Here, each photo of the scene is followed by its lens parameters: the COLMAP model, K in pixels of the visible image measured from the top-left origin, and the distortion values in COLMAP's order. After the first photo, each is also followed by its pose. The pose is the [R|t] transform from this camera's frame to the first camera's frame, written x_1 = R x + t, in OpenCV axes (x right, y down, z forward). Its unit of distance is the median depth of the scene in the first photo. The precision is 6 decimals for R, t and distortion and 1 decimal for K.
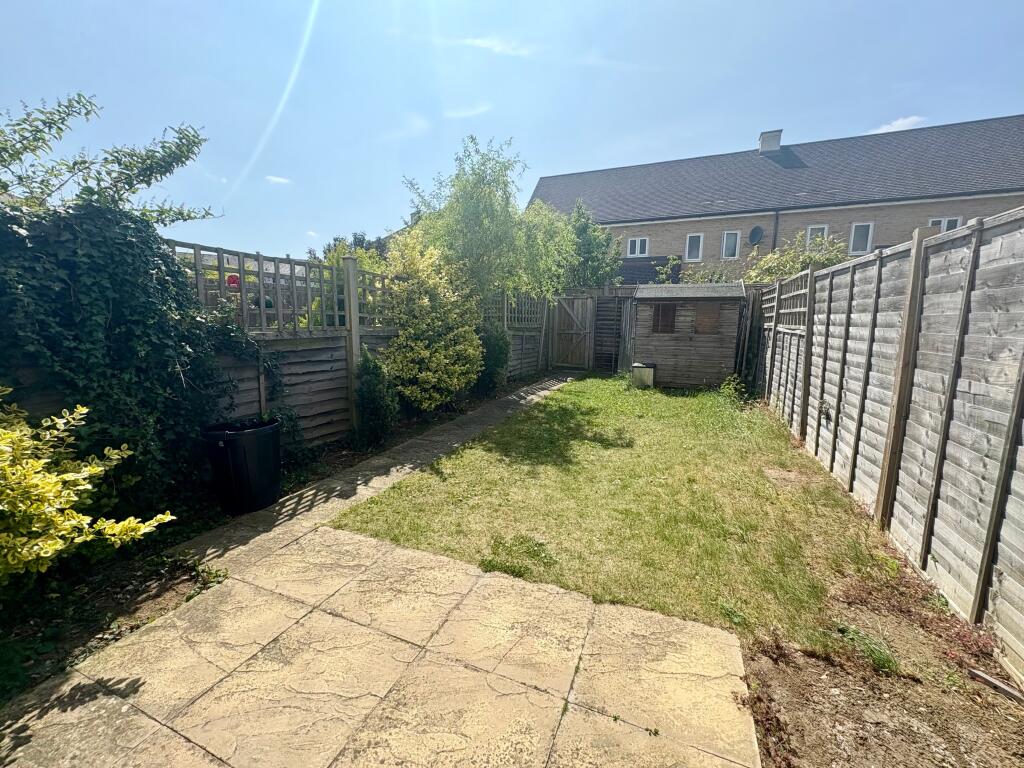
lens RADIAL K [[410.9, 0, 512.0], [0, 410.9, 384.0], [0, 0, 1]] dist [-0.000002, -0.000001]
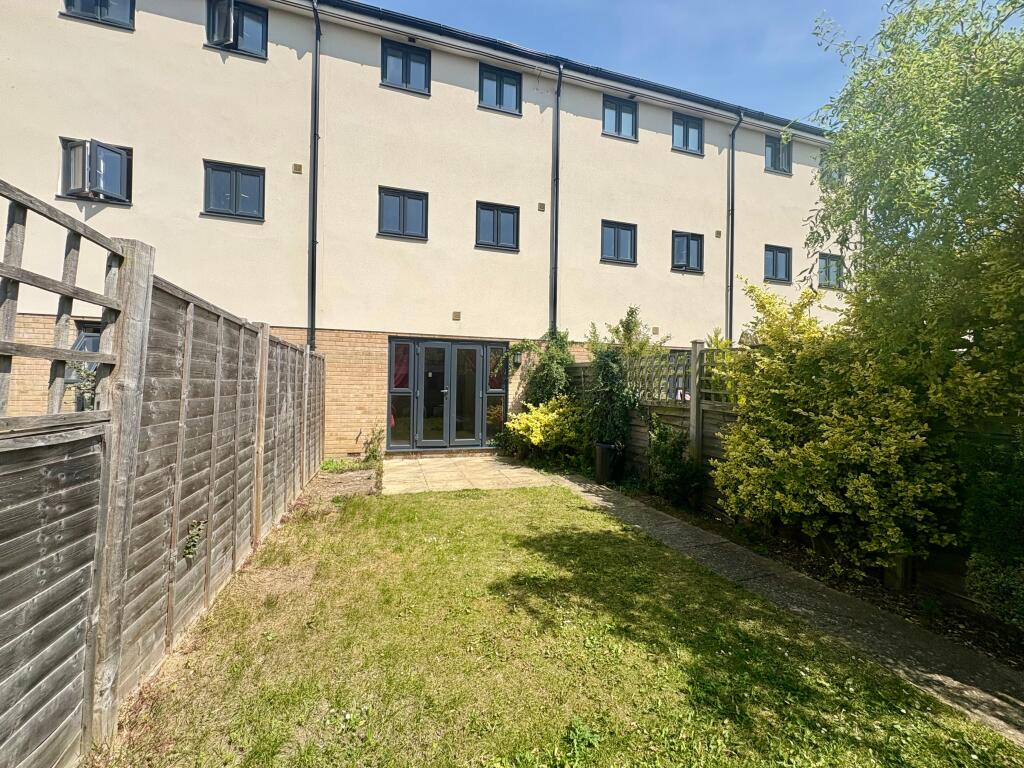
lens RADIAL K [[410.9, 0, 512.0], [0, 410.9, 384.0], [0, 0, 1]] dist [-0.000002, -0.000001]
pose [[-0.769964, -0.021695, -0.637718, 0.721617], [-0.123068, 0.985706, 0.115056, -0.255203], [0.626107, 0.167071, -0.761628, 1.547783]]
